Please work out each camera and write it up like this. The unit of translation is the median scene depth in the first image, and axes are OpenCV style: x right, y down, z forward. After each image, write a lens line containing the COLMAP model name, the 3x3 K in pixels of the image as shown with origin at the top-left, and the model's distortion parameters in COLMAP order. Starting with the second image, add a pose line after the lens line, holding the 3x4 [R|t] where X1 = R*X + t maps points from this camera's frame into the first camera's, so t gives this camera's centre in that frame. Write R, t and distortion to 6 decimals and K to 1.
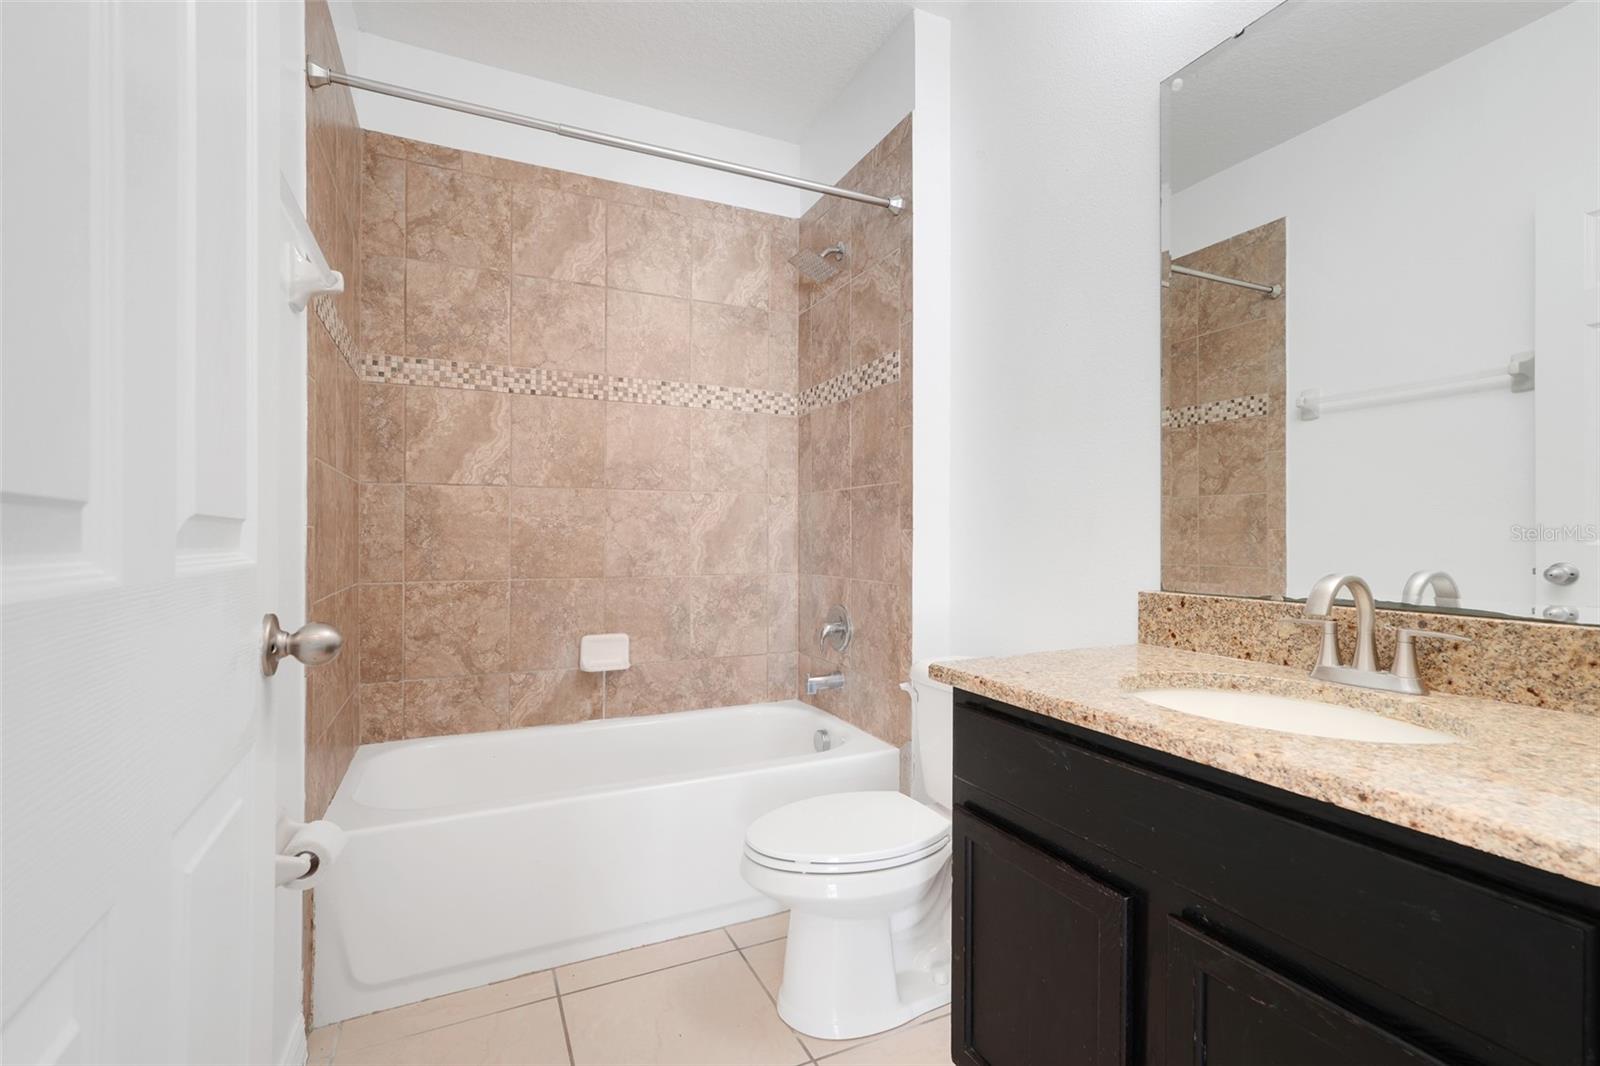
lens RADIAL K [[712.3, 0, 799.3], [0, 712.3, 538.9], [0, 0, 1]] dist [-0.000310, 0.001007]
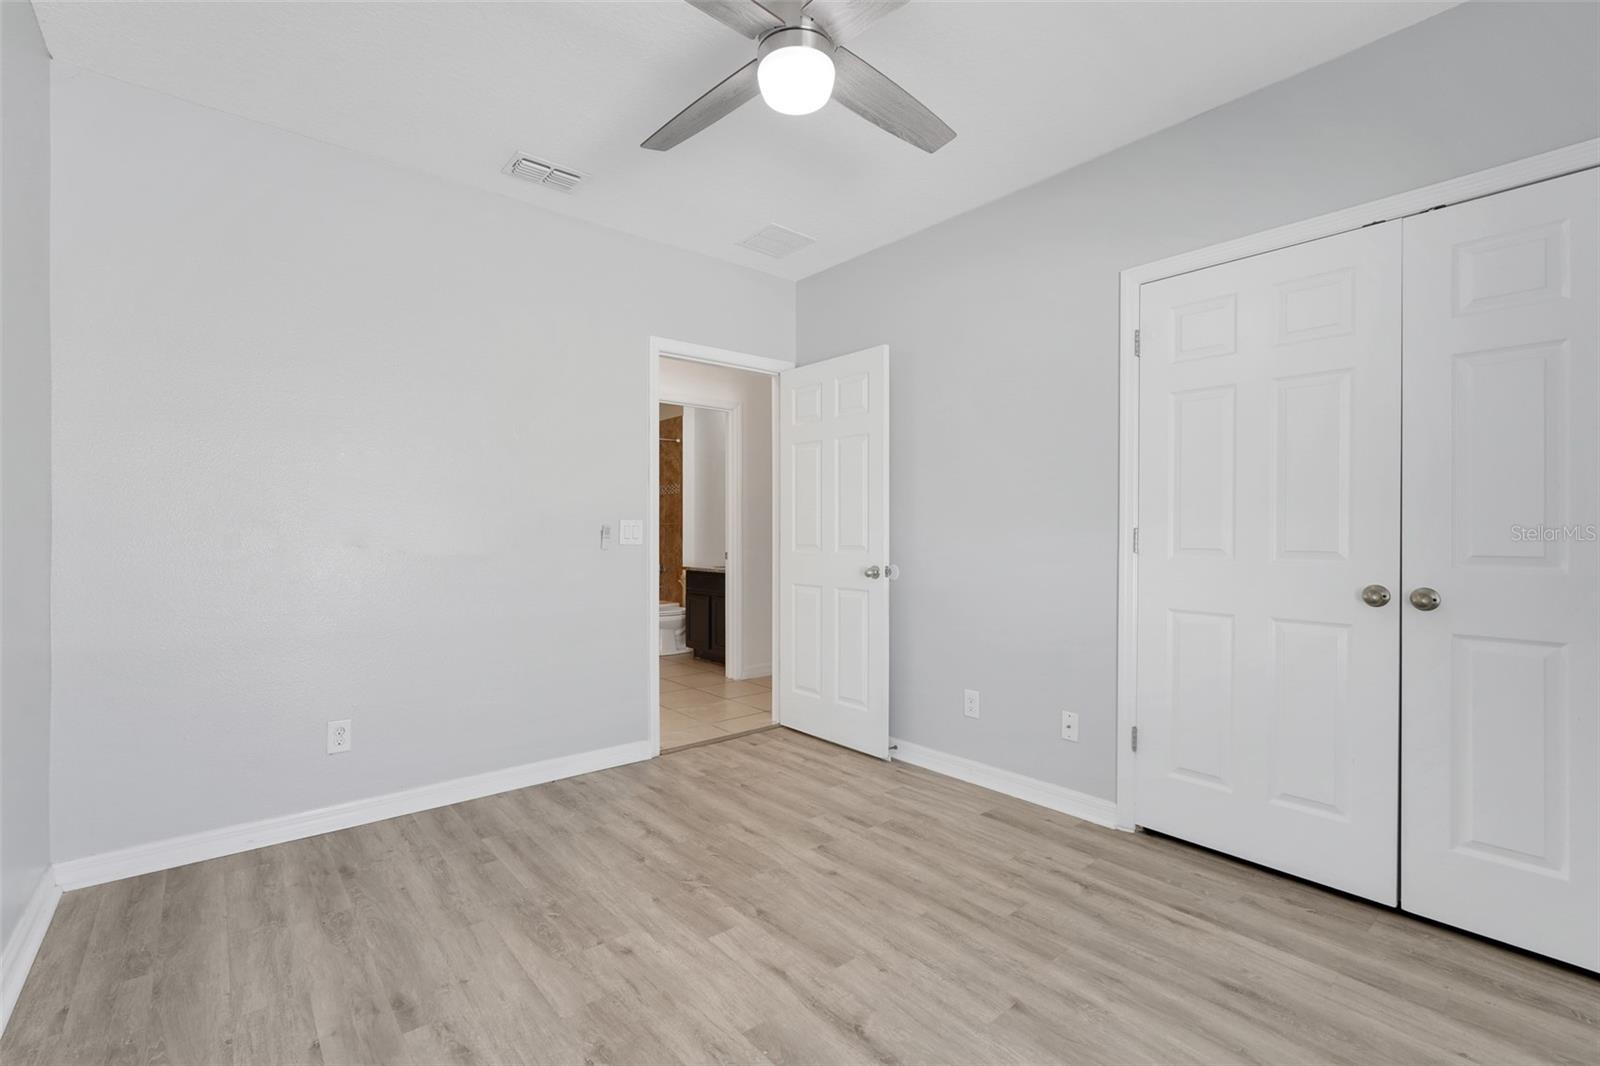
lens RADIAL K [[712.3, 0, 797.7], [0, 712.3, 532.6], [0, 0, 1]] dist [-0.000310, 0.001007]
pose [[0.965149, -0.002126, 0.261691, -0.194068], [-0.000255, 0.999959, 0.009065, -0.066605], [-0.261699, -0.008816, 0.965109, -2.335274]]
